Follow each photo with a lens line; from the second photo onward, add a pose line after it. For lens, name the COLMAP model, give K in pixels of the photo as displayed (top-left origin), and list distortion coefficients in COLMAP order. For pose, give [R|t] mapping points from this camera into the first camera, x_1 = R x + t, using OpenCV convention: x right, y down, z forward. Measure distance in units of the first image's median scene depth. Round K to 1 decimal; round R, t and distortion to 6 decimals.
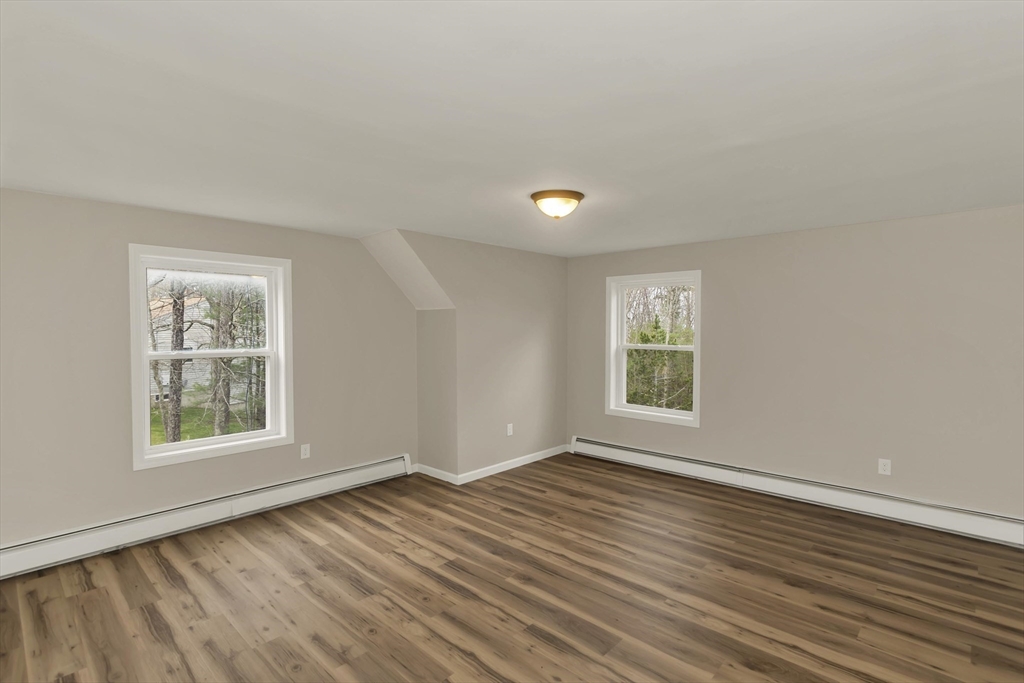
lens RADIAL K [[500.2, 0, 519.6], [0, 500.2, 330.5], [0, 0, 1]] dist [0.000669, 0.000107]
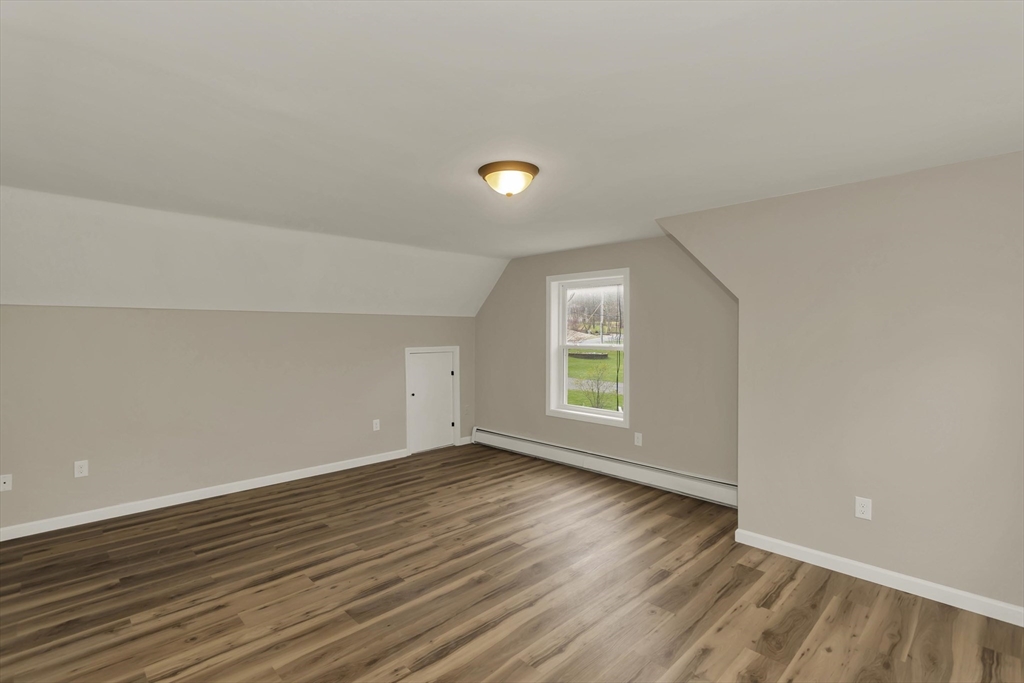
lens RADIAL K [[486.0, 0, 510.5], [0, 486.0, 332.0], [0, 0, 1]] dist [0.001089, 0.000743]
pose [[-0.060695, 0.001609, -0.998155, 0.814820], [-0.006541, 0.999977, 0.002010, -0.002593], [0.998135, 0.006651, -0.060683, 0.928422]]
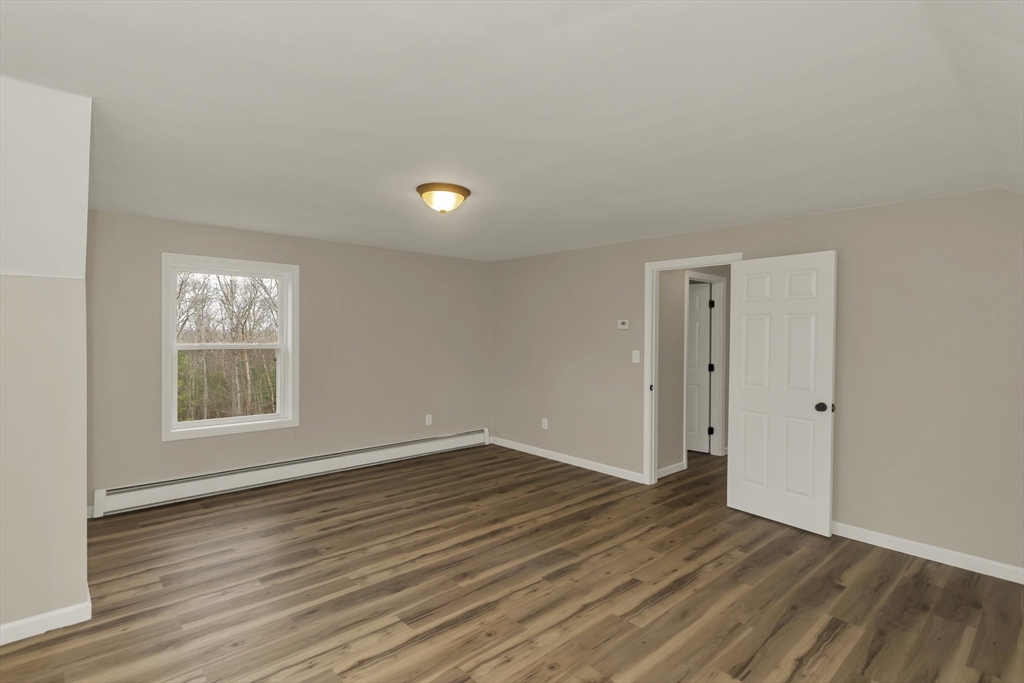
lens RADIAL K [[500.2, 0, 519.6], [0, 500.2, 330.5], [0, 0, 1]] dist [0.000669, 0.000107]
pose [[0.076262, 0.004510, 0.997078, -0.797007], [-0.001436, 0.999989, -0.004413, 0.016413], [-0.997087, -0.001096, 0.076267, 0.679914]]
